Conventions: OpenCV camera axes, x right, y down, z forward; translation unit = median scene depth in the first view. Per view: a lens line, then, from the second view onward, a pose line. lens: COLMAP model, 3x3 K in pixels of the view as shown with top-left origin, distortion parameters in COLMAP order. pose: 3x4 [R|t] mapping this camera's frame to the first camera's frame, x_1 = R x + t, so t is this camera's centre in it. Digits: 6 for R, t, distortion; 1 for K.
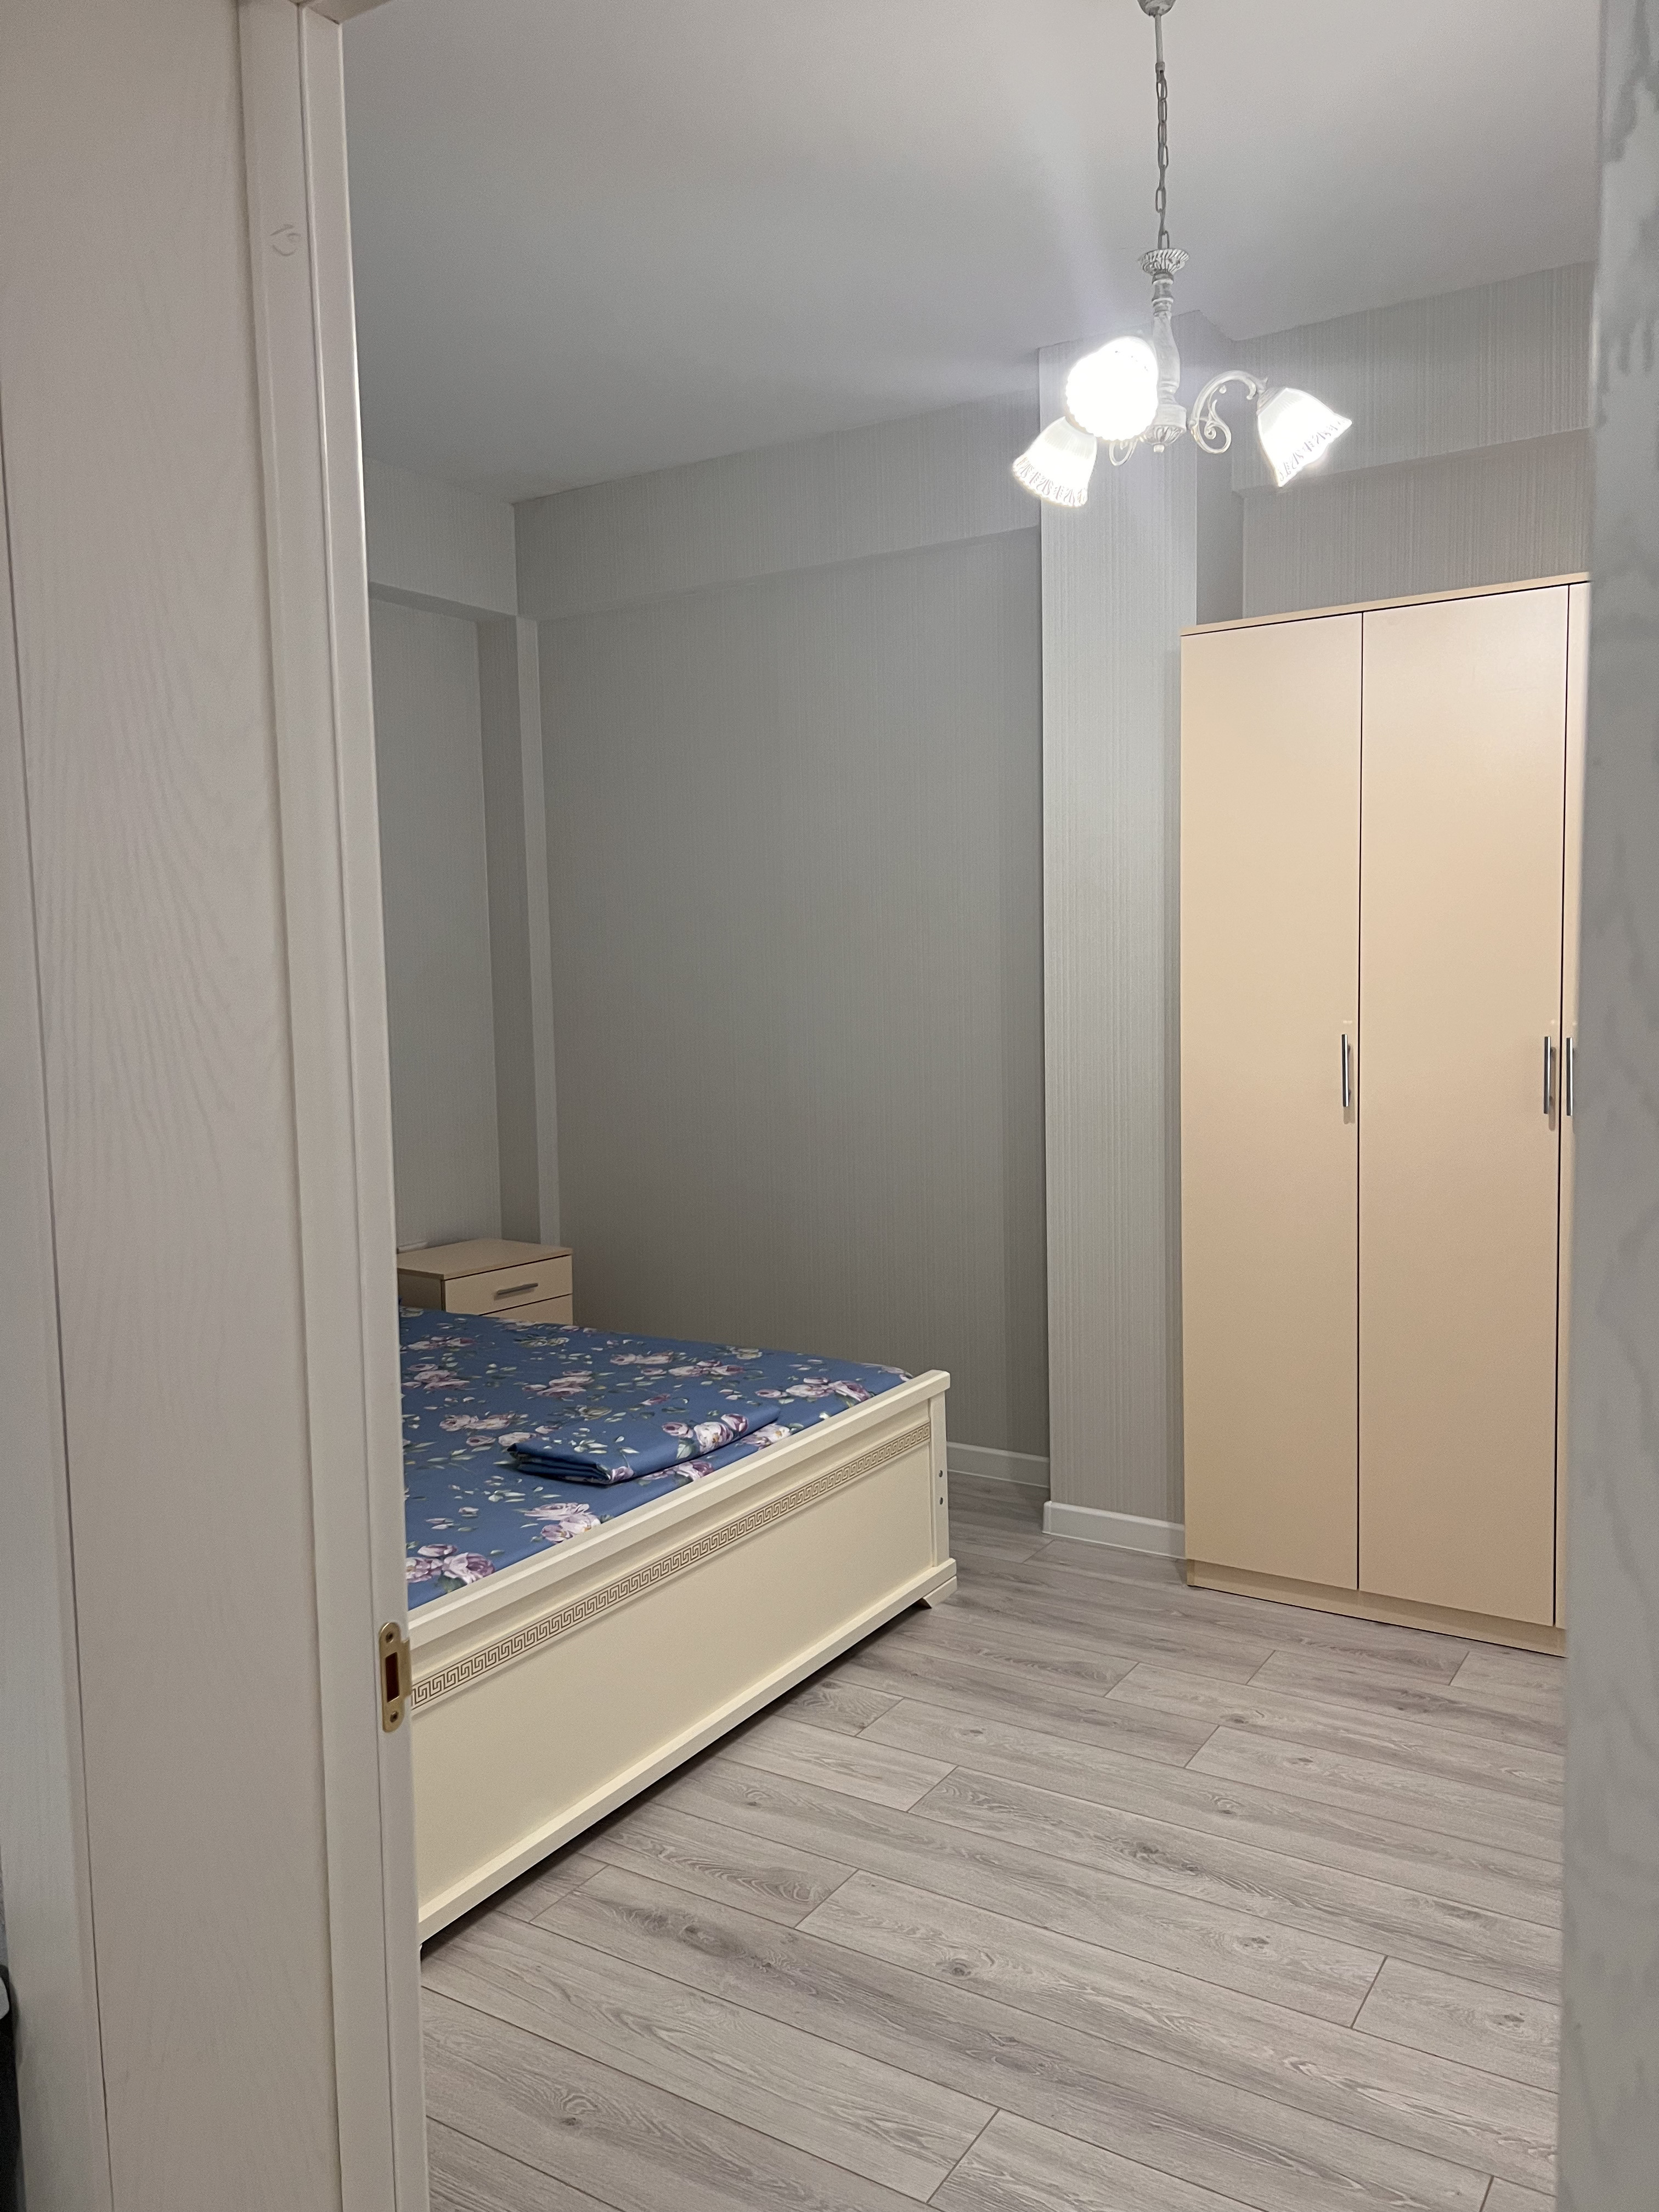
lens RADIAL K [[1686.7, 0, 844.8], [0, 1686.7, 1110.1], [0, 0, 1]] dist [0.027412, -0.011564]
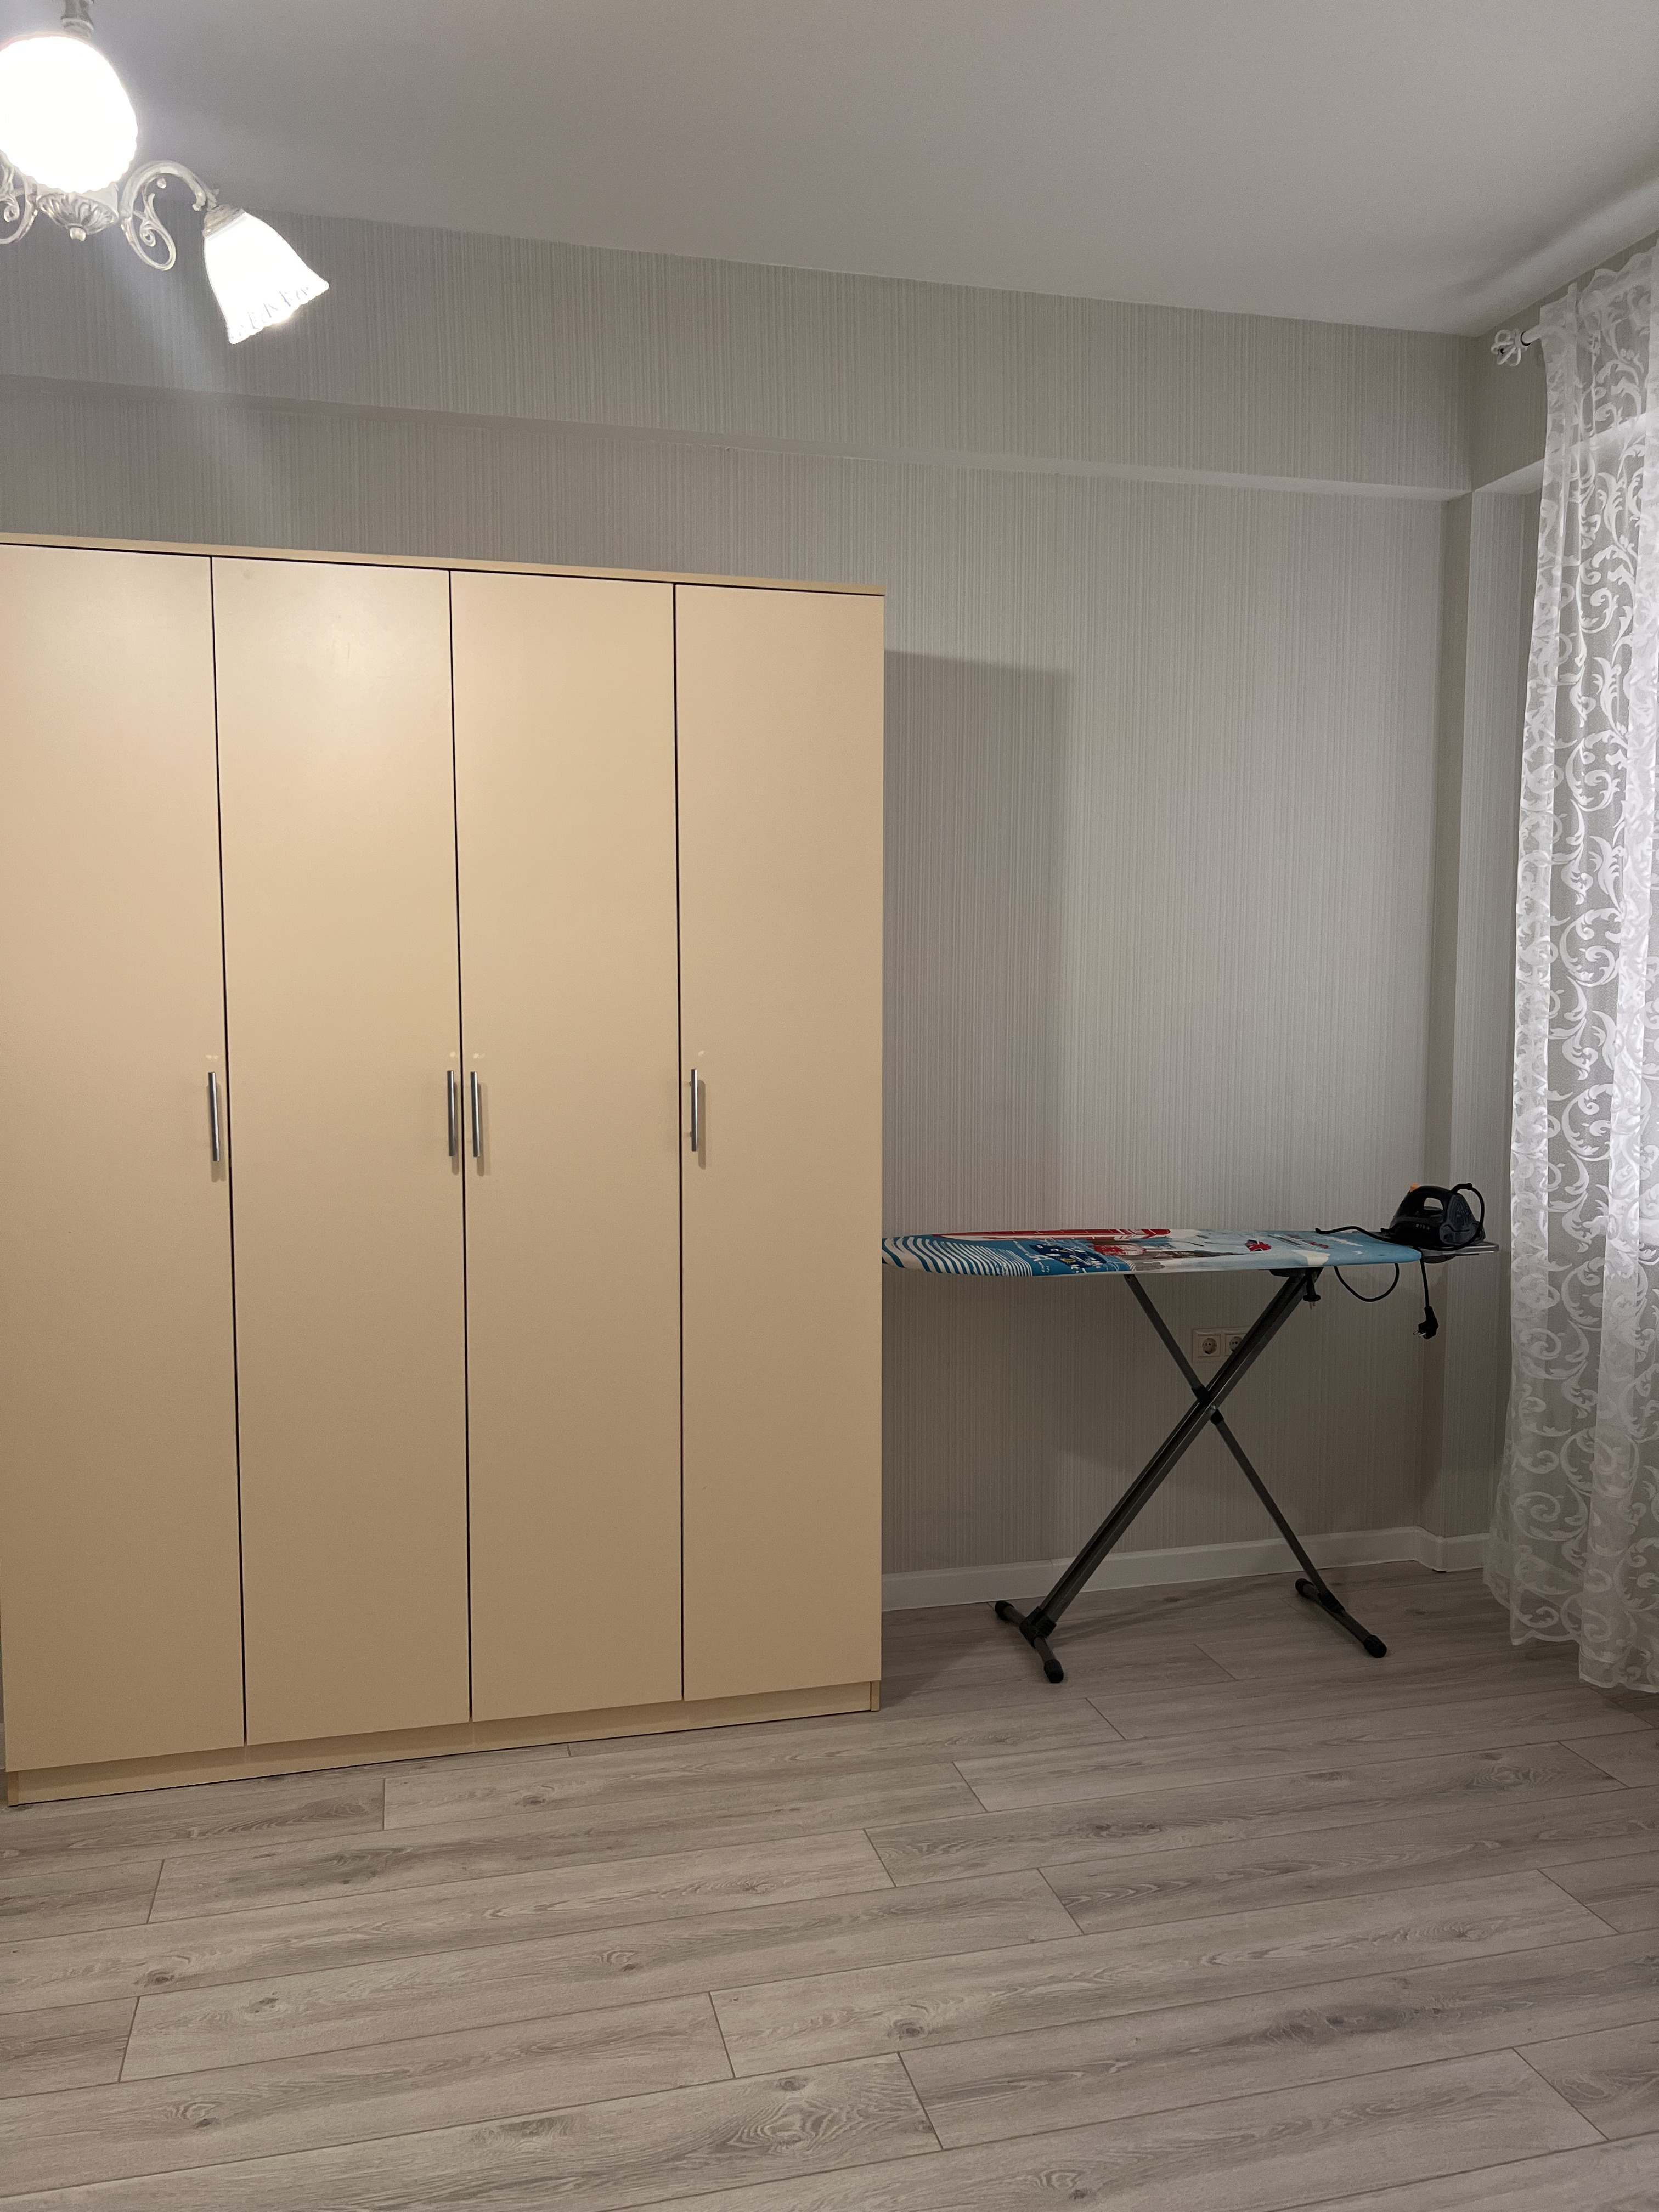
lens RADIAL K [[1668.1, 0, 840.3], [0, 1668.1, 1111.4], [0, 0, 1]] dist [0.064163, -0.075181]
pose [[0.692367, -0.039037, 0.720489, -0.093093], [0.052632, 0.998608, 0.003529, -0.015213], [-0.719624, 0.035478, 0.693457, 0.259161]]
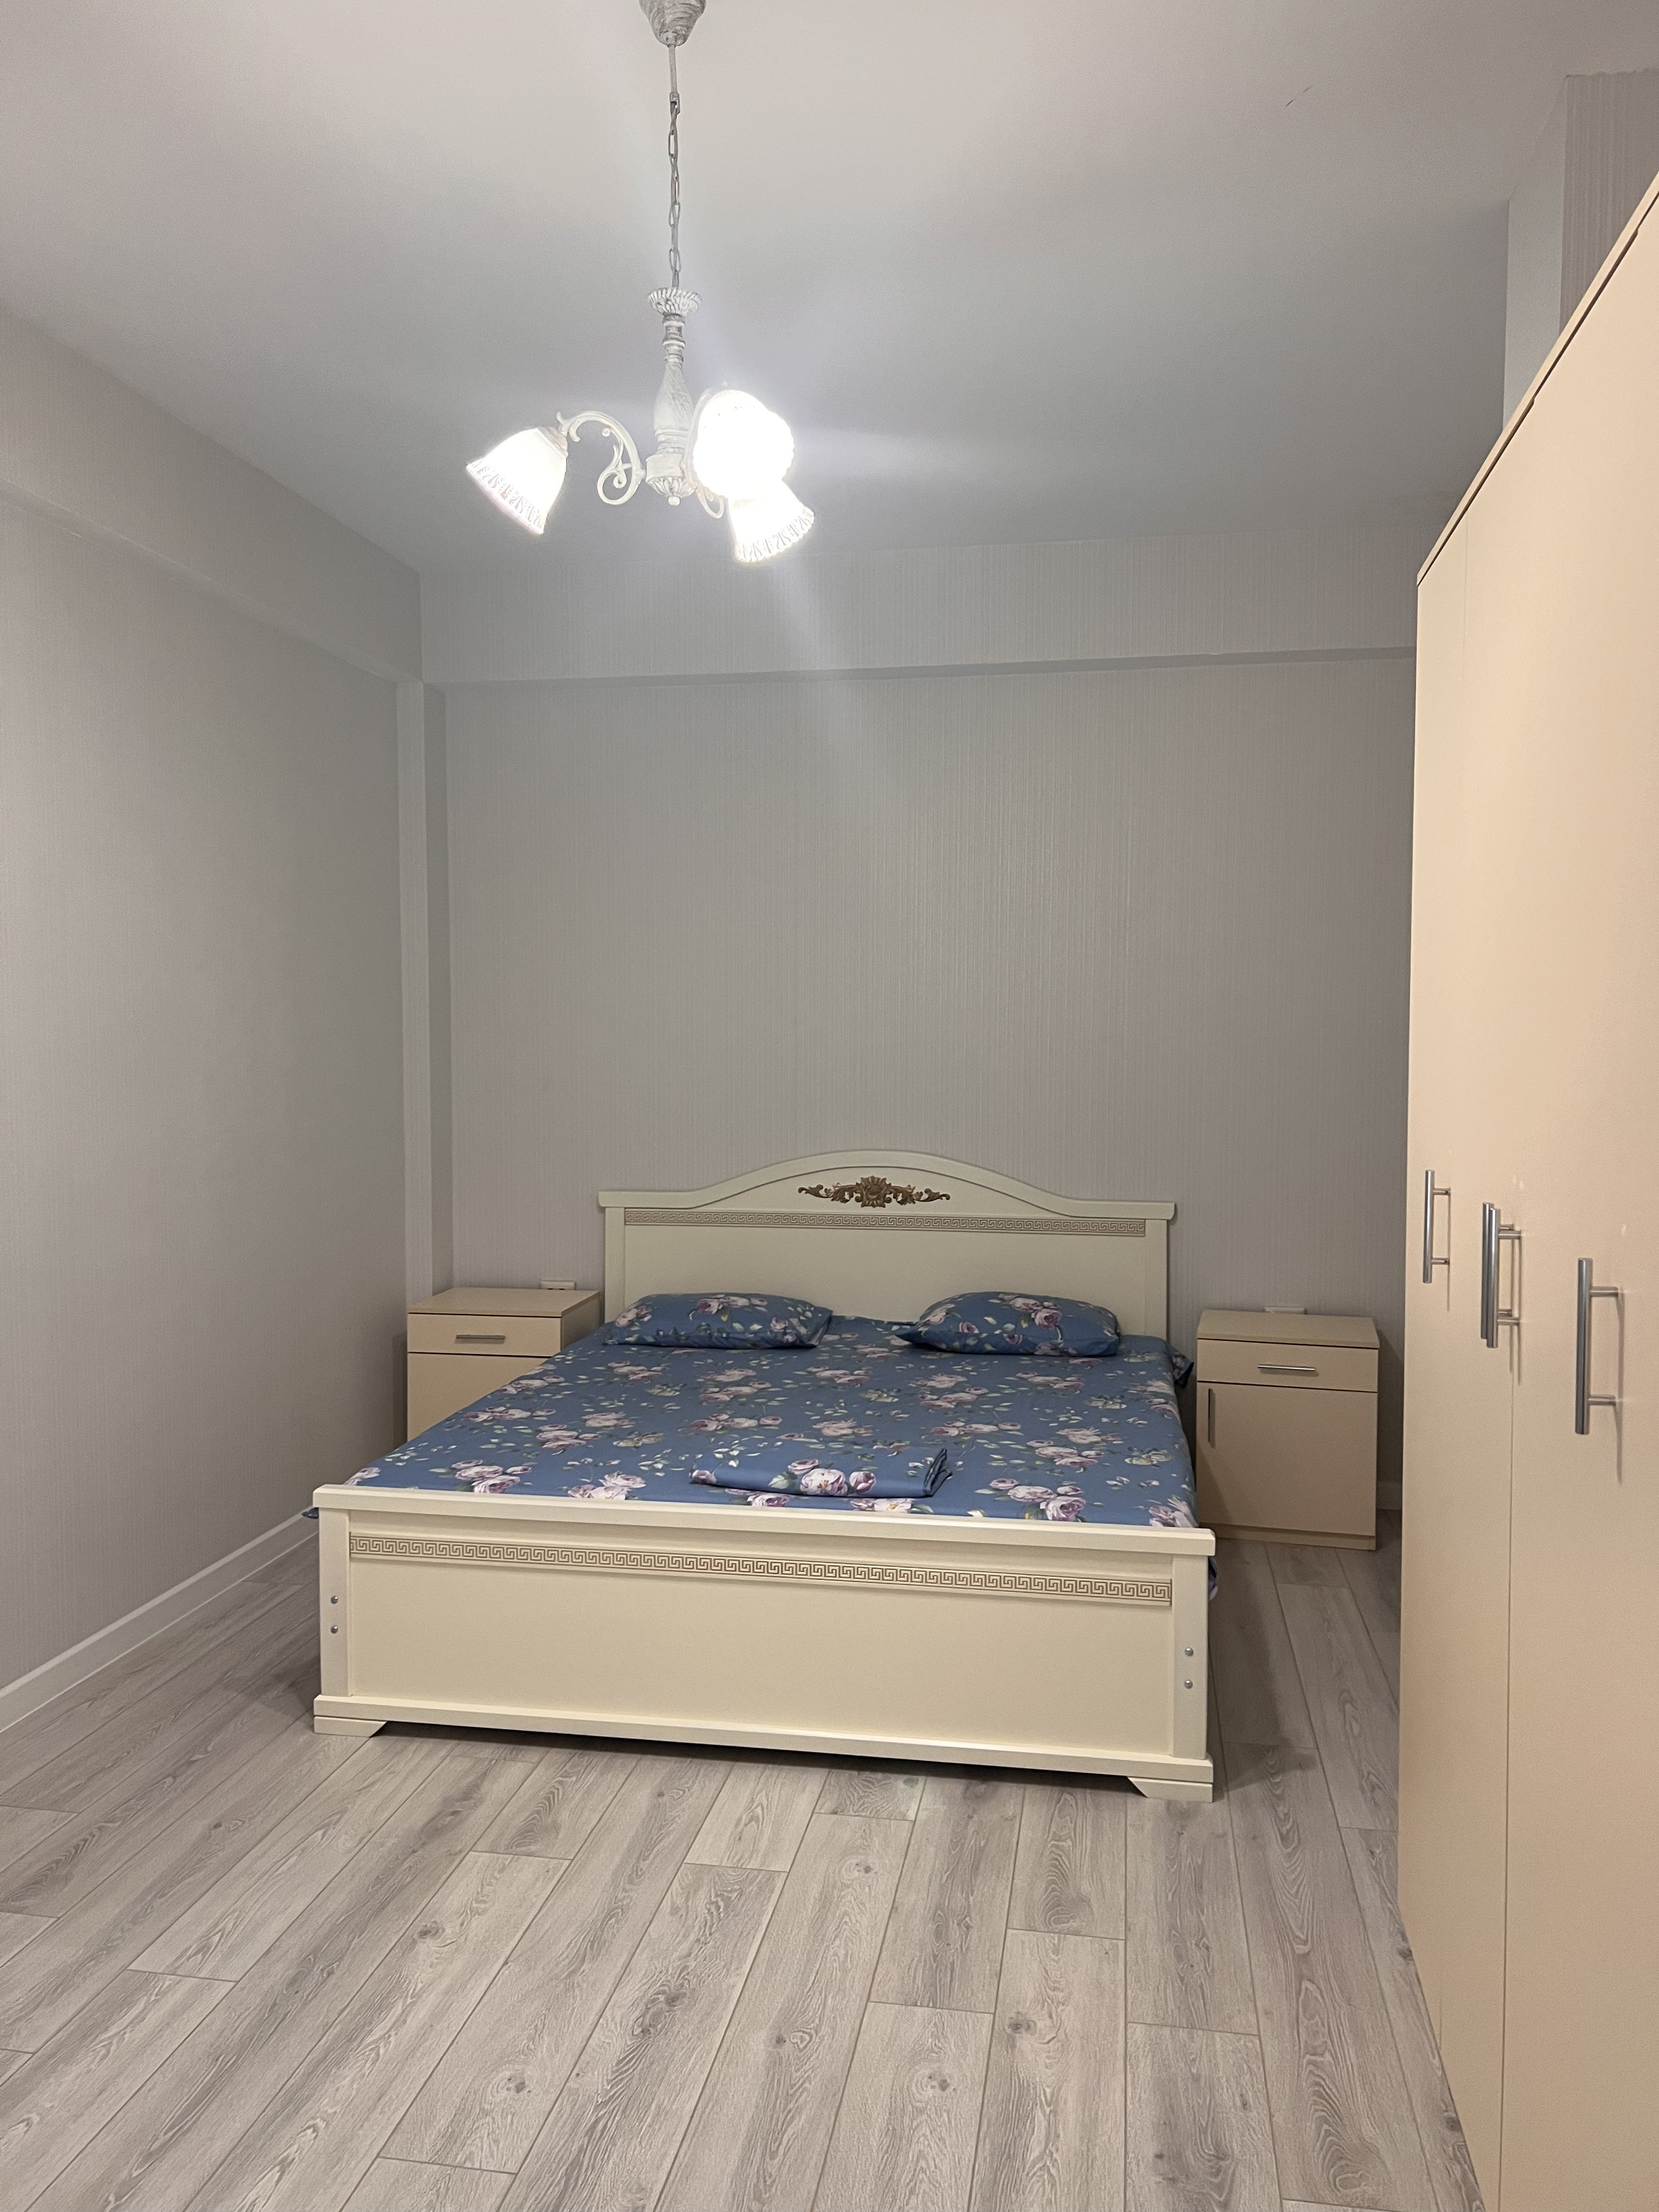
lens RADIAL K [[1768.6, 0, 931.0], [0, 1768.6, 1132.0], [0, 0, 1]] dist [0.022093, -0.013631]
pose [[0.371751, 0.086422, -0.924301, 0.996239], [-0.096171, 0.993885, 0.054248, -0.094032], [0.923338, 0.068724, 0.377789, 0.667500]]
